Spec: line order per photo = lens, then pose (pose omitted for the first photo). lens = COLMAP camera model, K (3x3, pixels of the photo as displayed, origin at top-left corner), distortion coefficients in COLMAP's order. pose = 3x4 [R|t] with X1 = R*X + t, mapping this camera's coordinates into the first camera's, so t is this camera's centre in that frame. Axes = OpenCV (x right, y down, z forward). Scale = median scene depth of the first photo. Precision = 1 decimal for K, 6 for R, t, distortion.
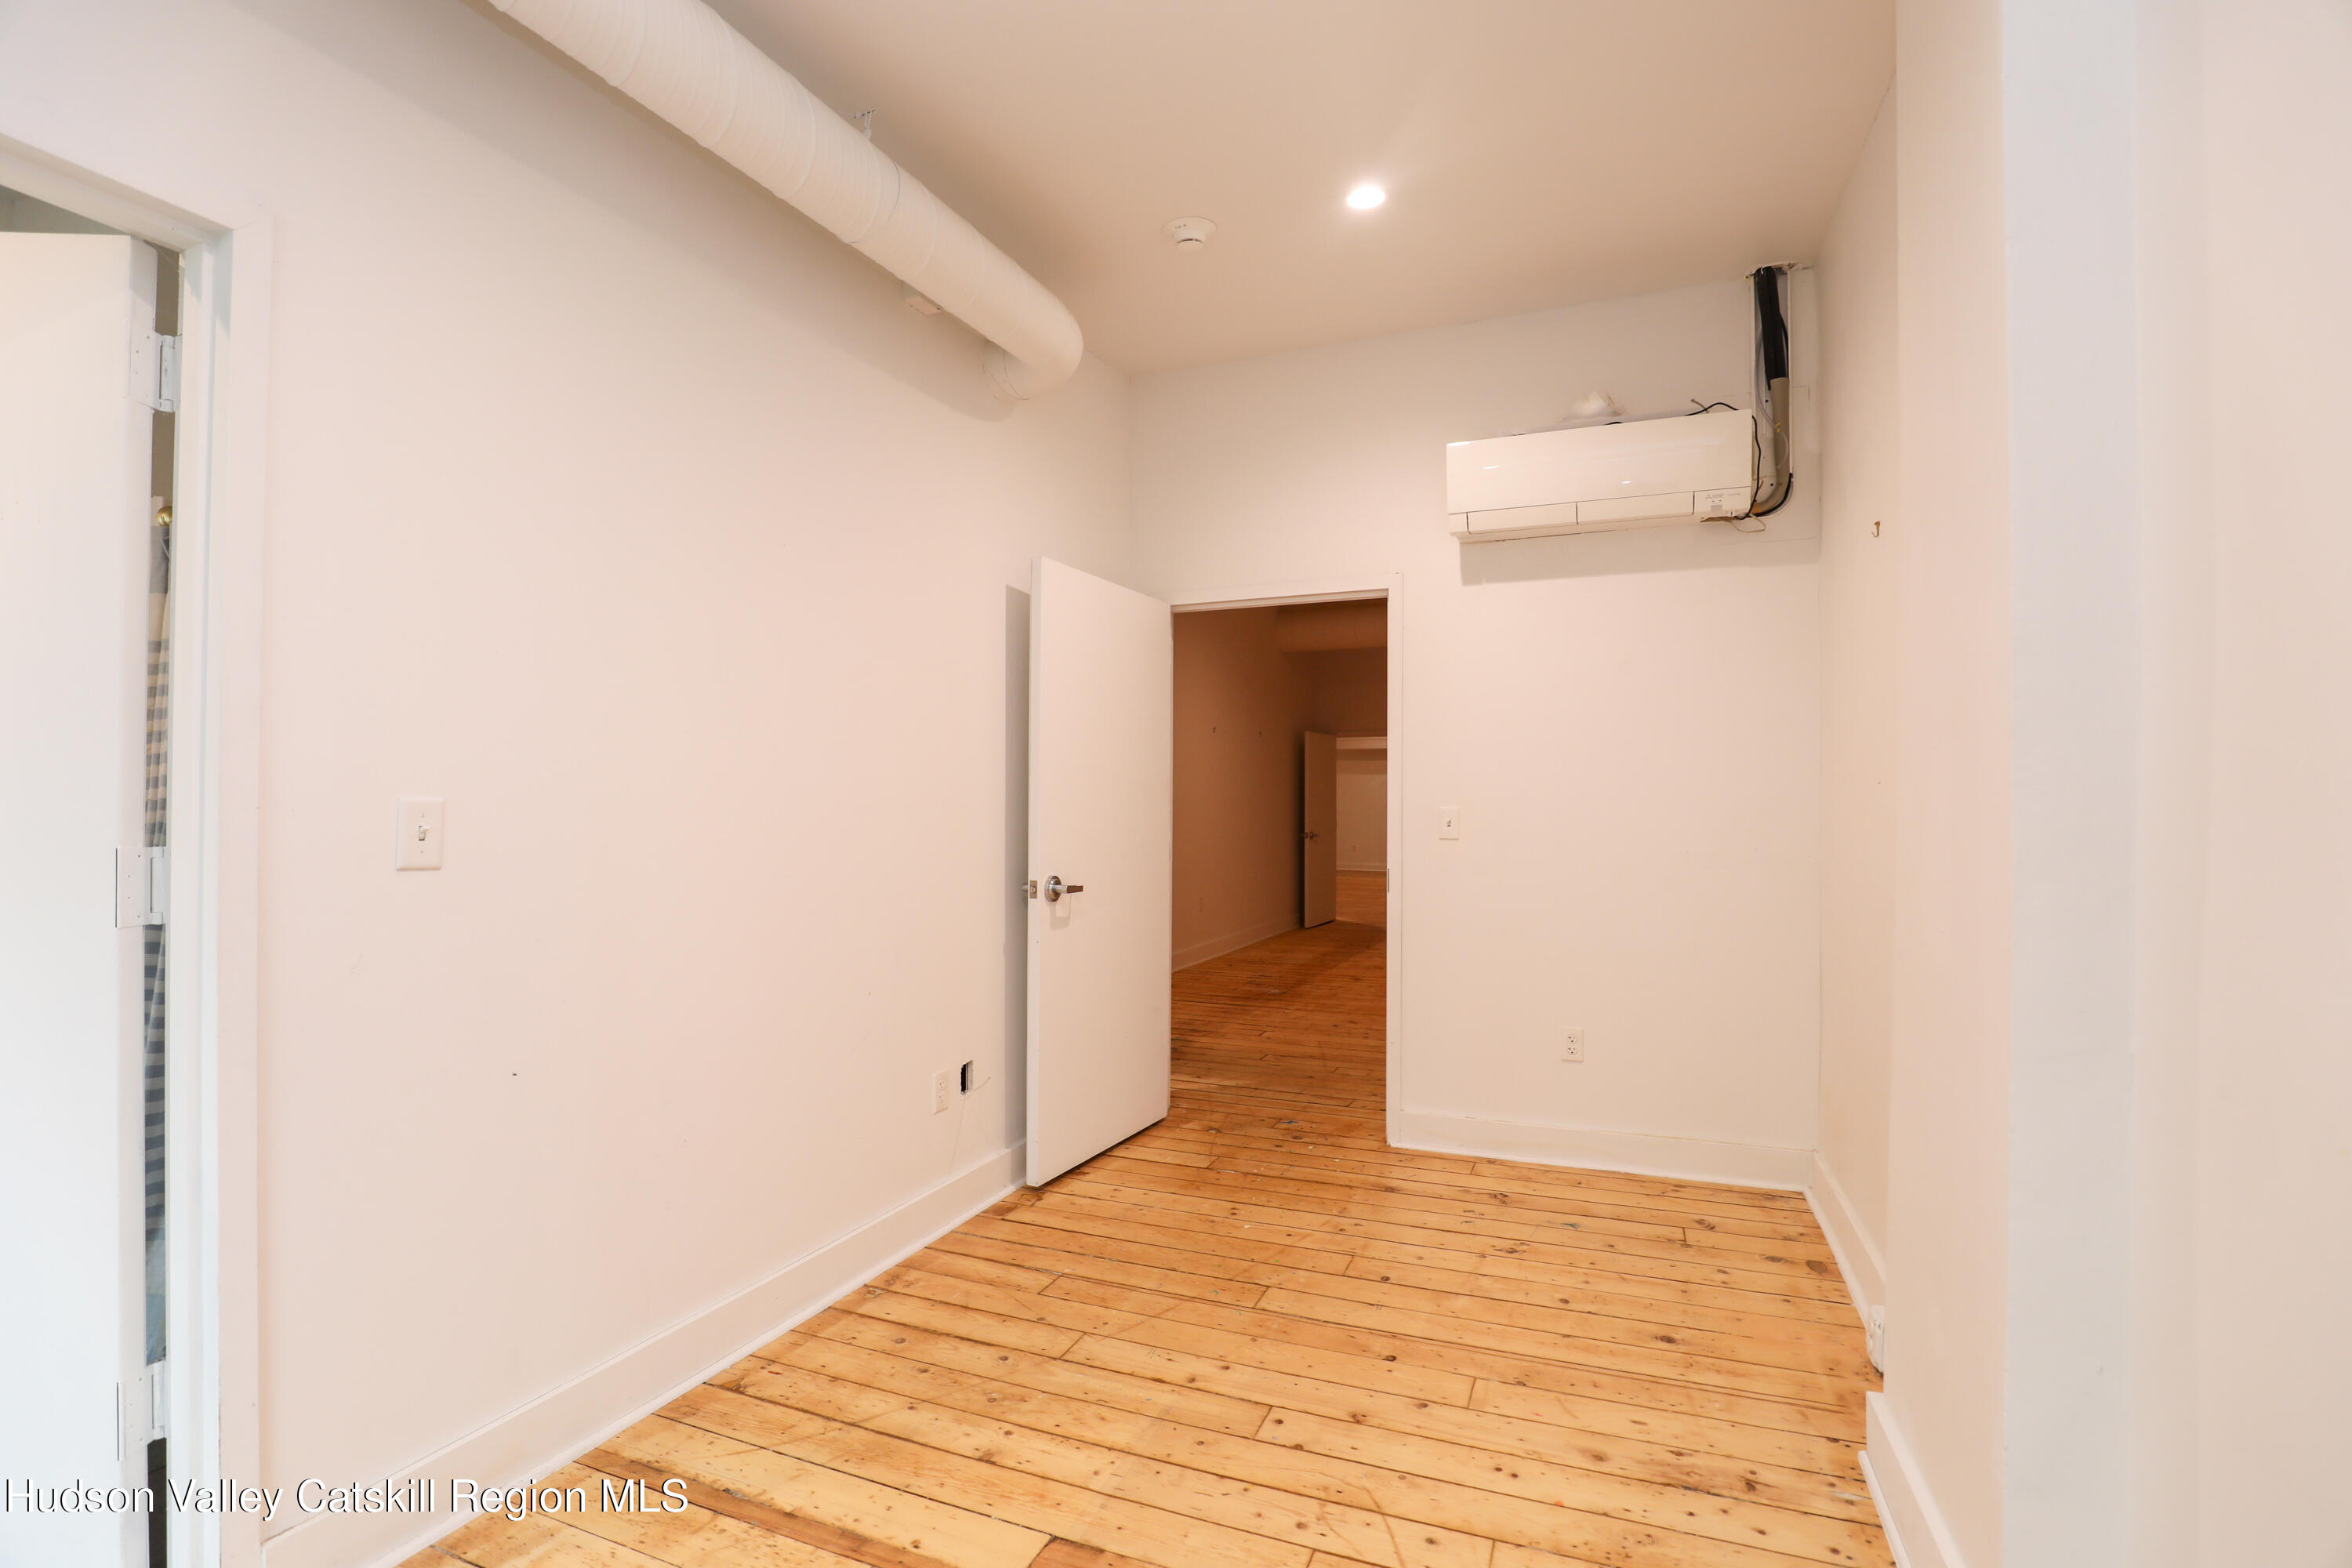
lens RADIAL K [[1076.1, 0, 1164.7], [0, 1076.1, 791.4], [0, 0, 1]] dist [-0.035951, 0.007497]
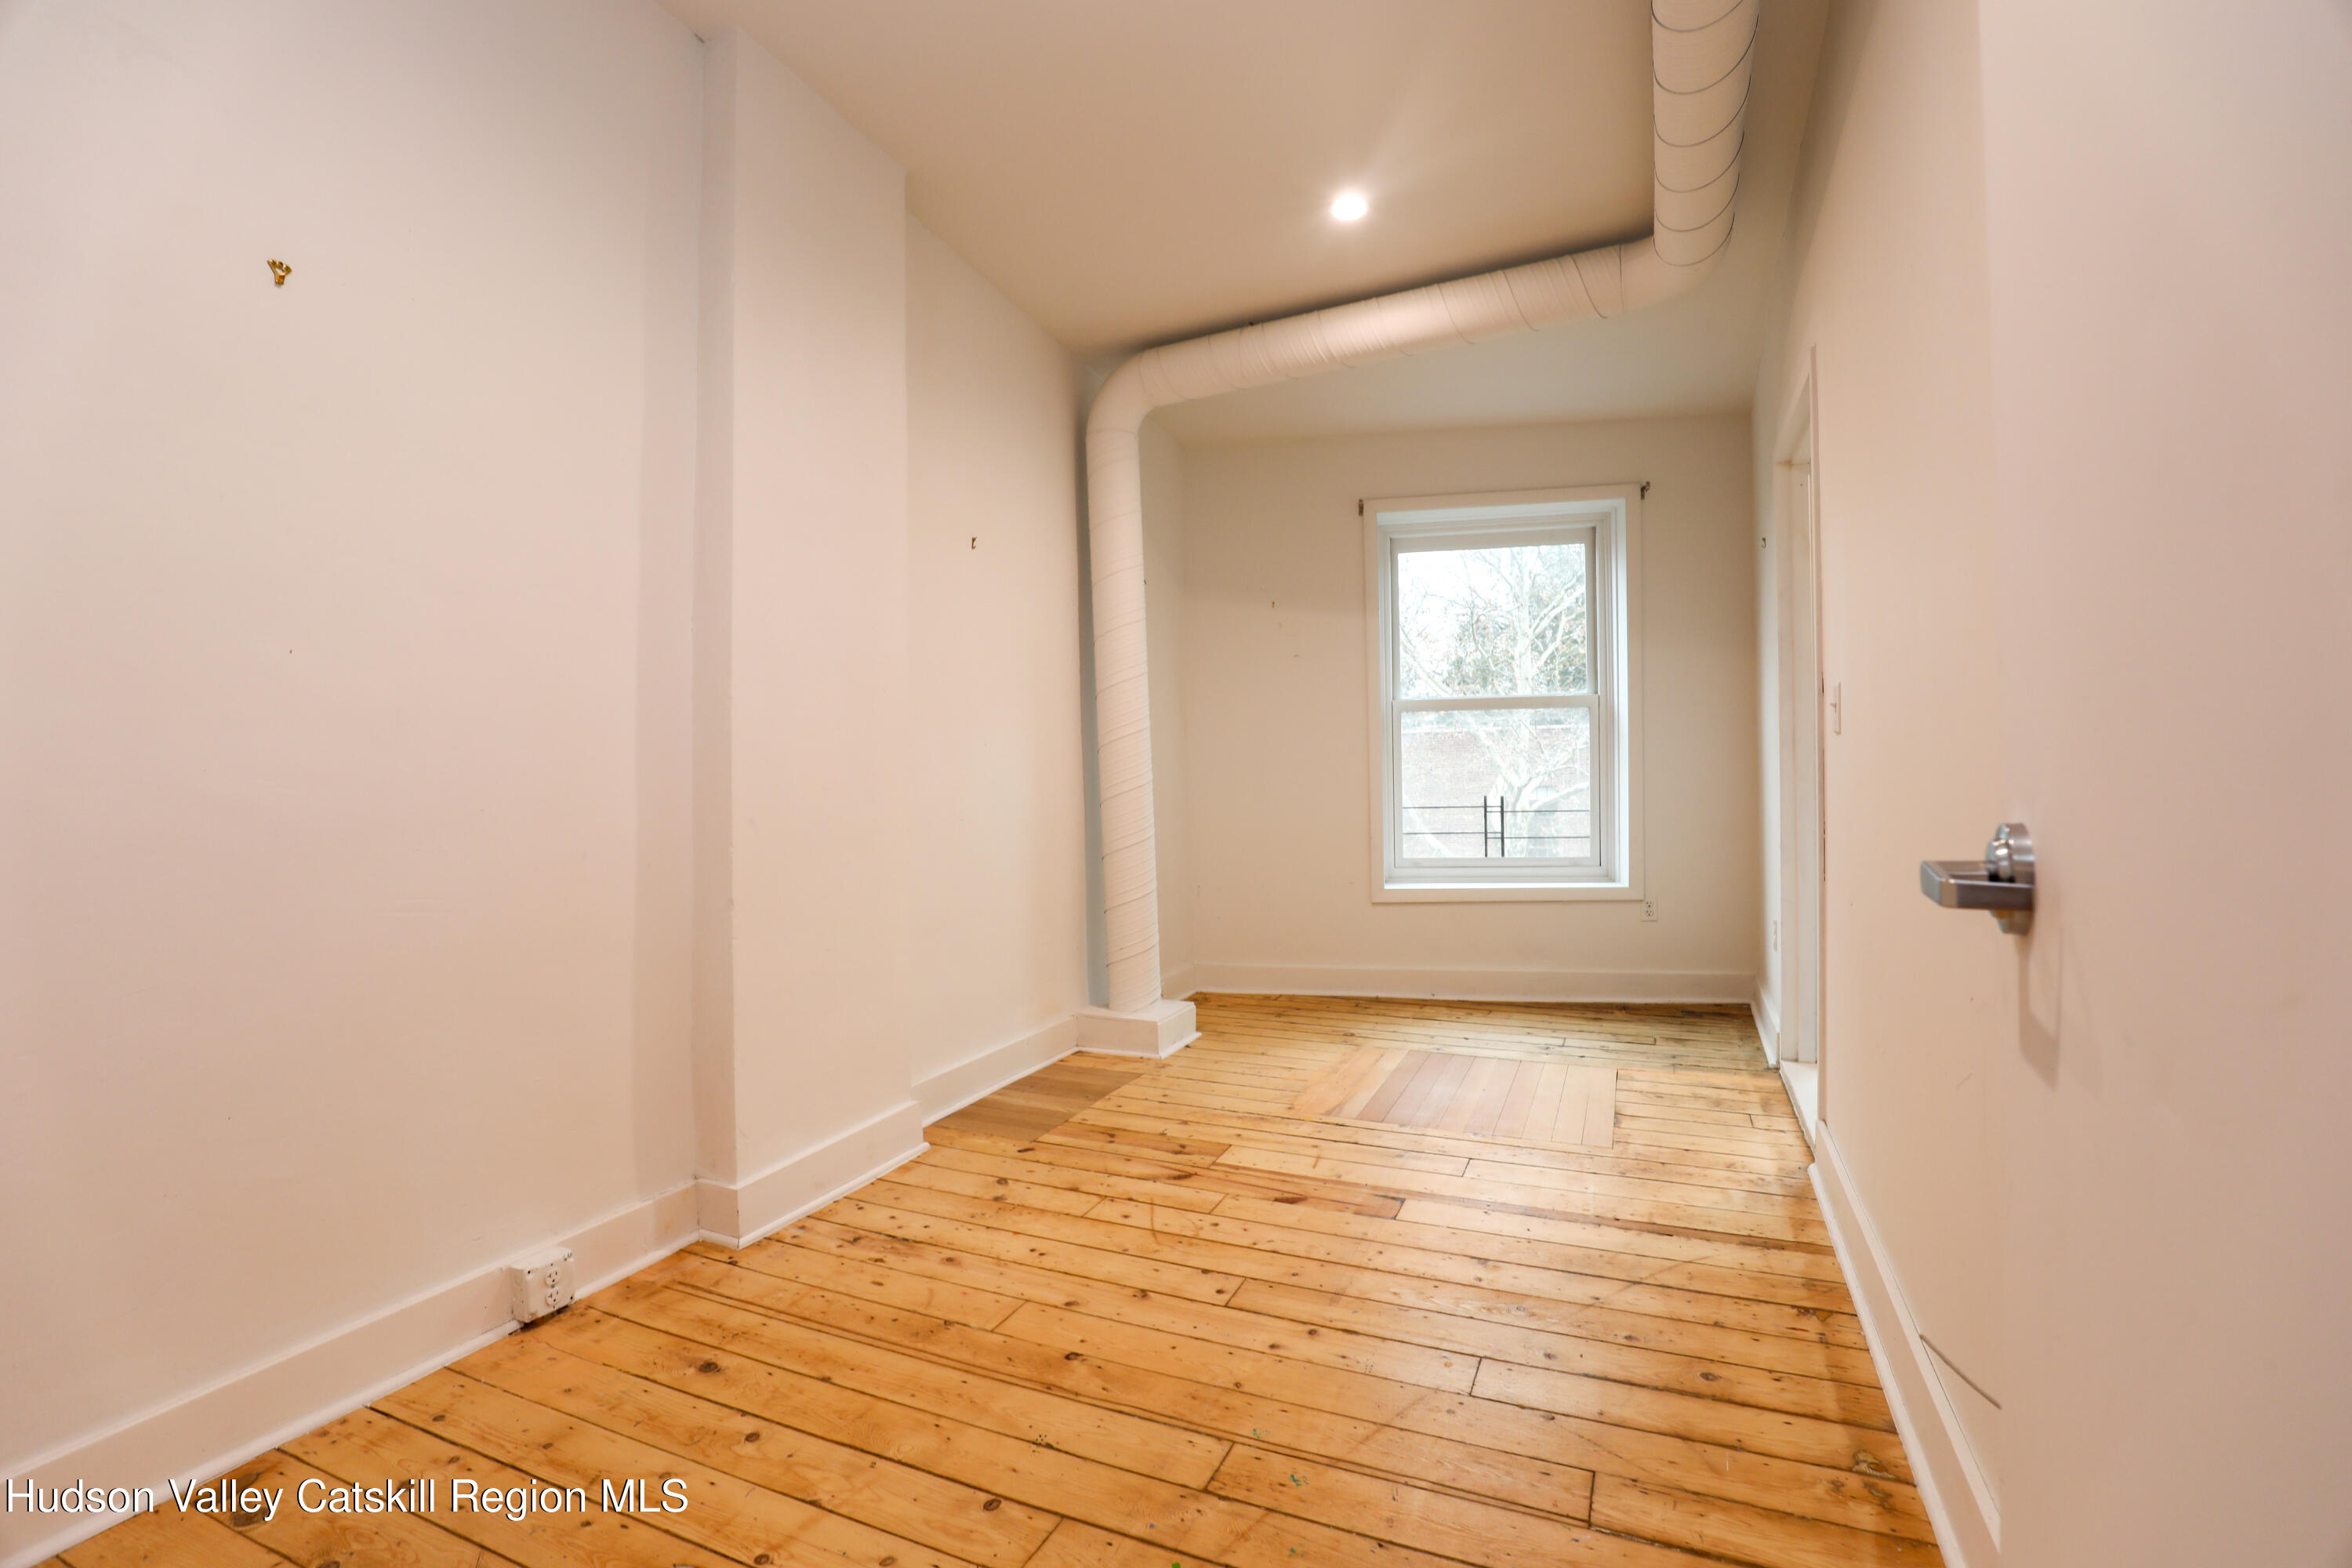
lens RADIAL K [[1076.1, 0, 1164.7], [0, 1076.1, 791.4], [0, 0, 1]] dist [-0.035951, 0.007497]
pose [[-0.999425, 0.018379, 0.028476, 0.114227], [0.018364, 0.999831, -0.000774, 0.104391], [-0.028486, -0.000251, -0.999594, 1.884126]]
